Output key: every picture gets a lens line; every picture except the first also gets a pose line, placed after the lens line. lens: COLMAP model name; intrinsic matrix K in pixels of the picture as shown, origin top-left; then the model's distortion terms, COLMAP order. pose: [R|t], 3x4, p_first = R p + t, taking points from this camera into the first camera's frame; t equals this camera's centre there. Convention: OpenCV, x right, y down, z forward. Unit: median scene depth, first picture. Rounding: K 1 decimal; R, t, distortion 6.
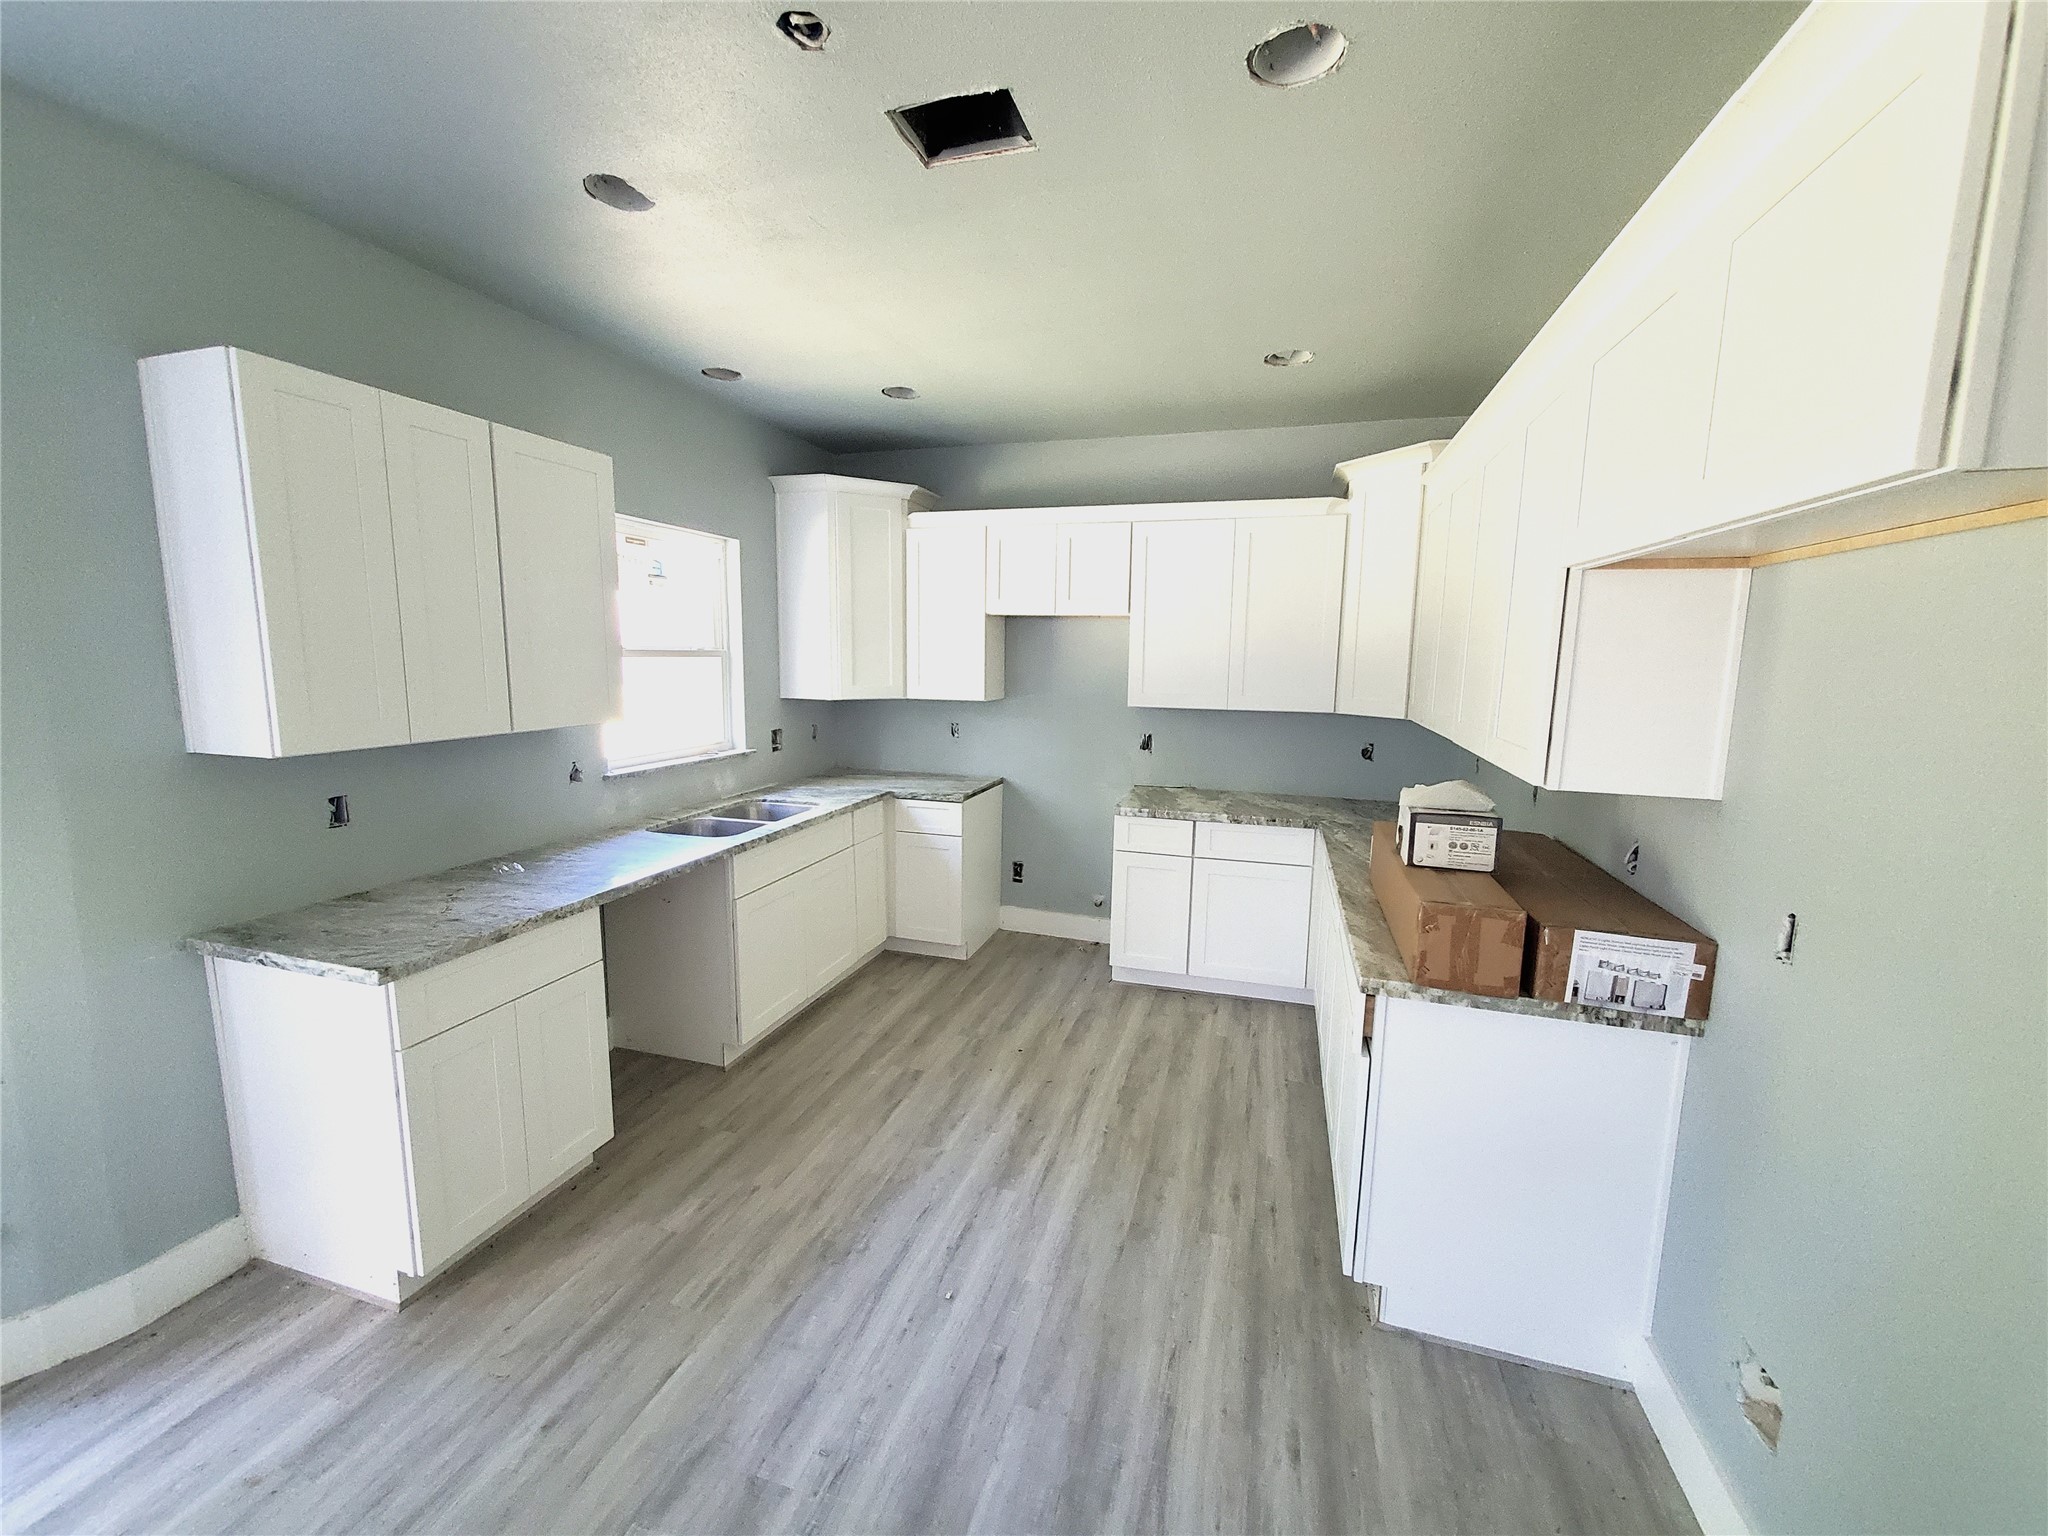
lens RADIAL K [[810.2, 0, 1029.4], [0, 810.2, 766.1], [0, 0, 1]] dist [-0.000751, 0.000167]
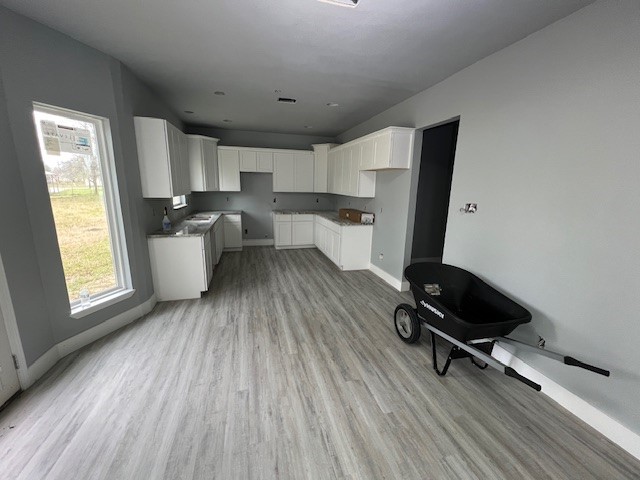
lens RADIAL K [[253.5, 0, 321.4], [0, 253.5, 238.5], [0, 0, 1]] dist [0.001668, -0.000509]
pose [[0.845028, -0.108664, 0.523565, -0.473566], [0.067922, 0.993016, 0.096472, 0.077029], [-0.530391, -0.045960, 0.846506, -0.441032]]
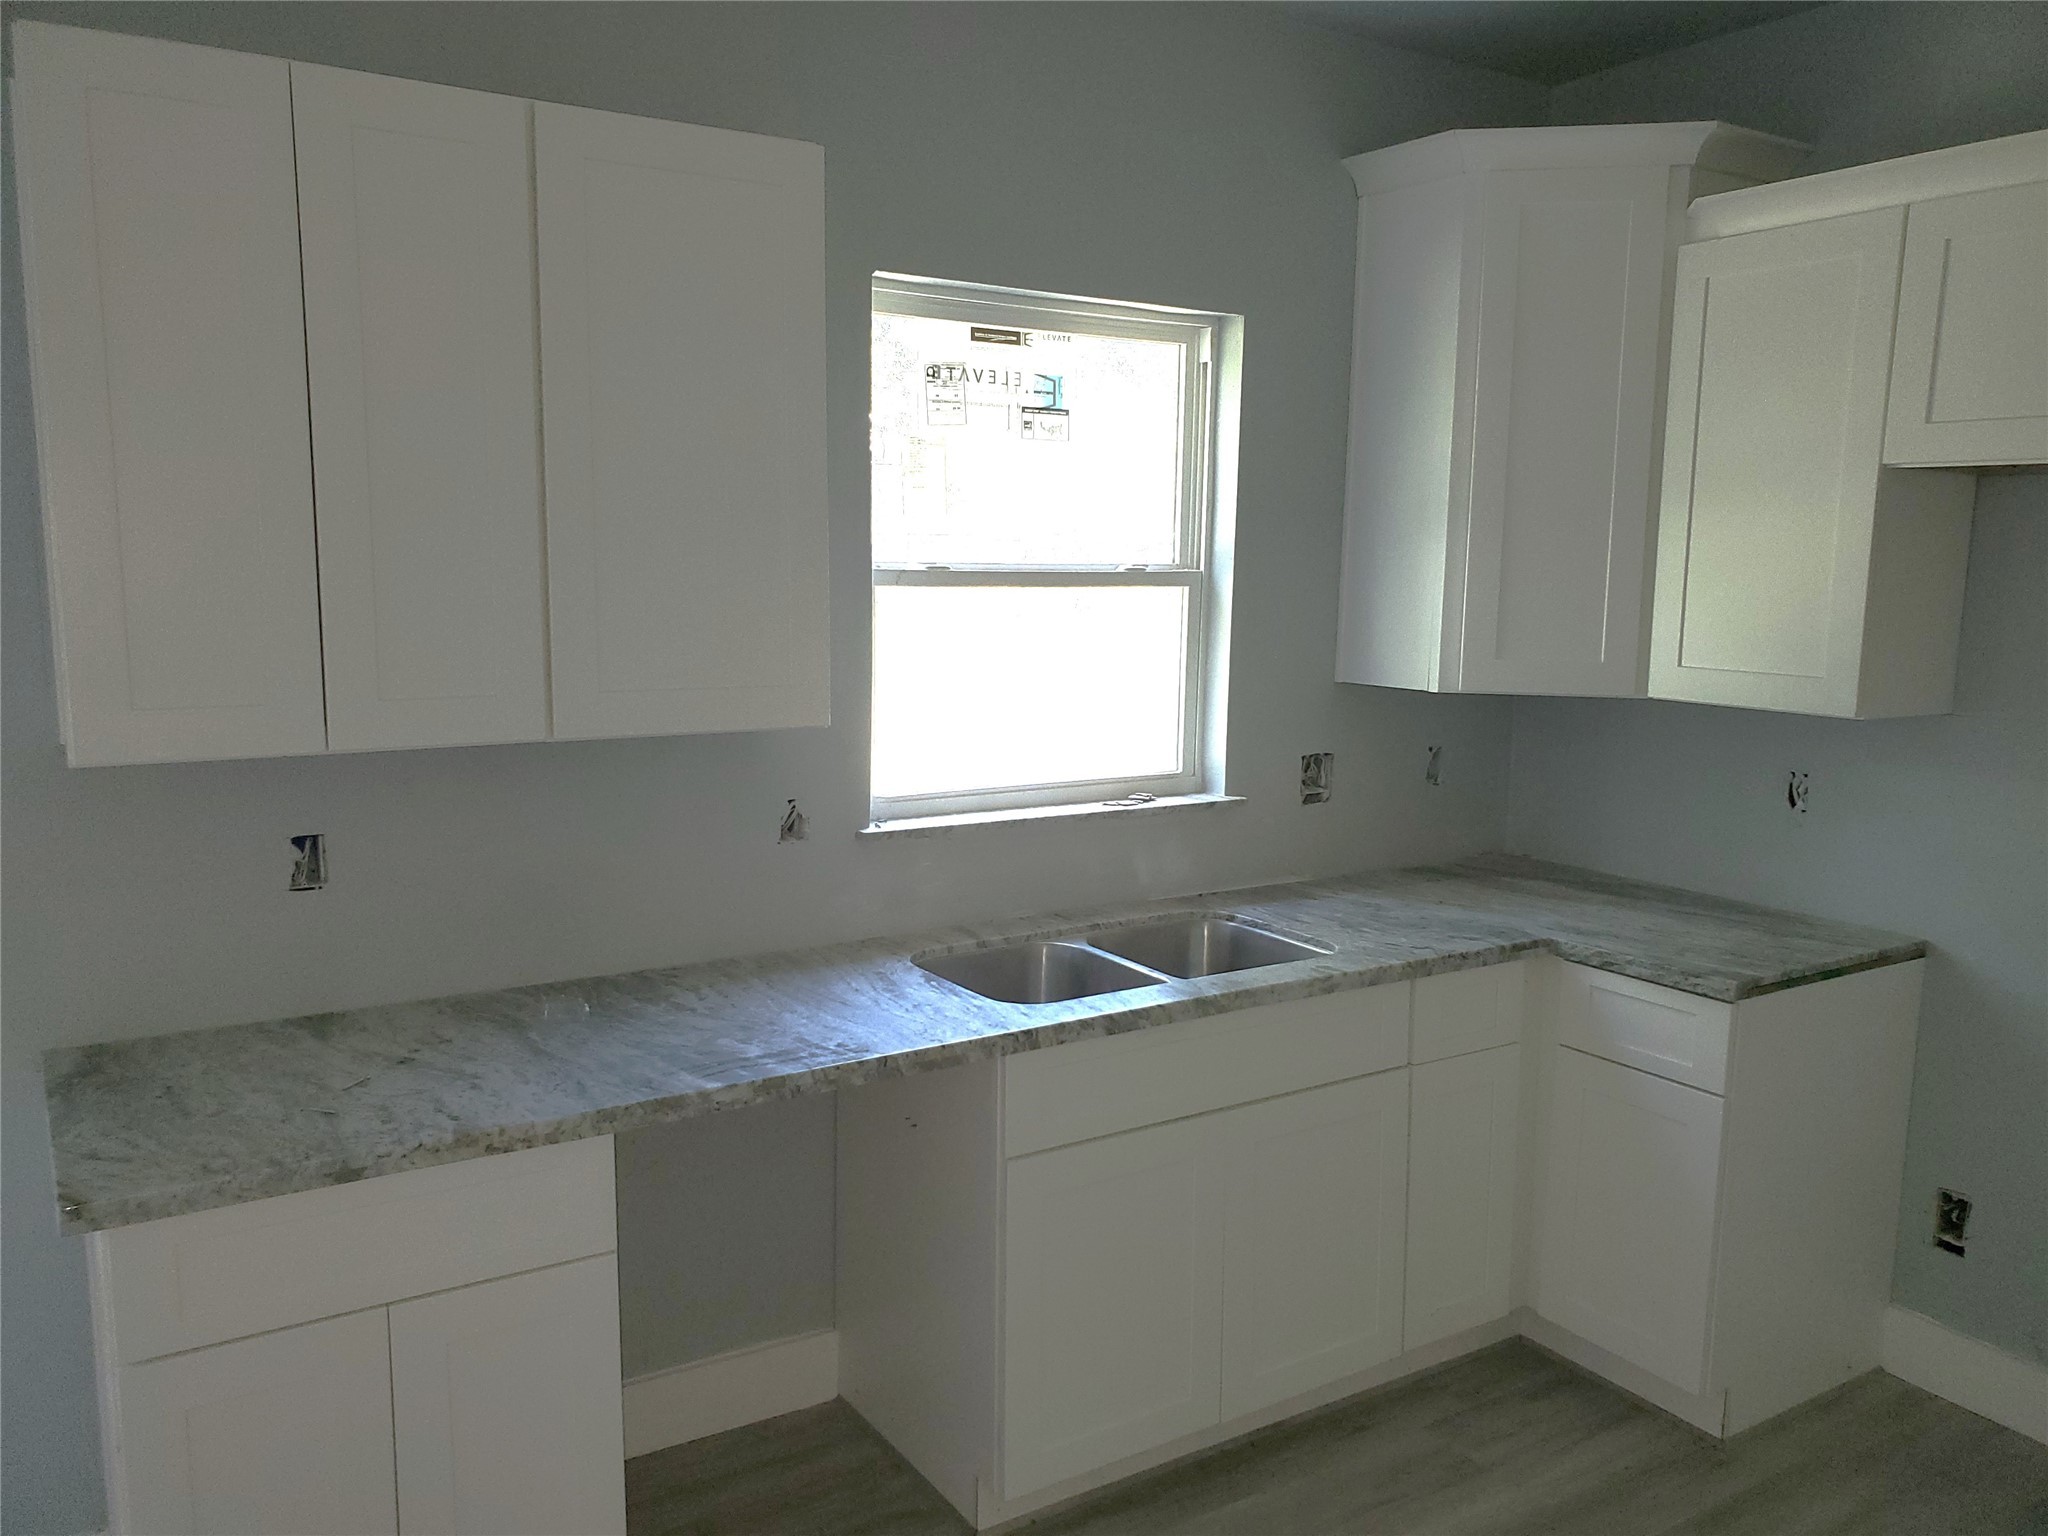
lens RADIAL K [[1586.4, 0, 1017.9], [0, 1586.4, 781.4], [0, 0, 1]] dist [0.000366, 0.007637]
pose [[0.759886, 0.087661, -0.644119, 0.122342], [-0.091873, 0.995402, 0.027084, -0.042805], [0.643532, 0.038596, 0.764446, 0.281481]]
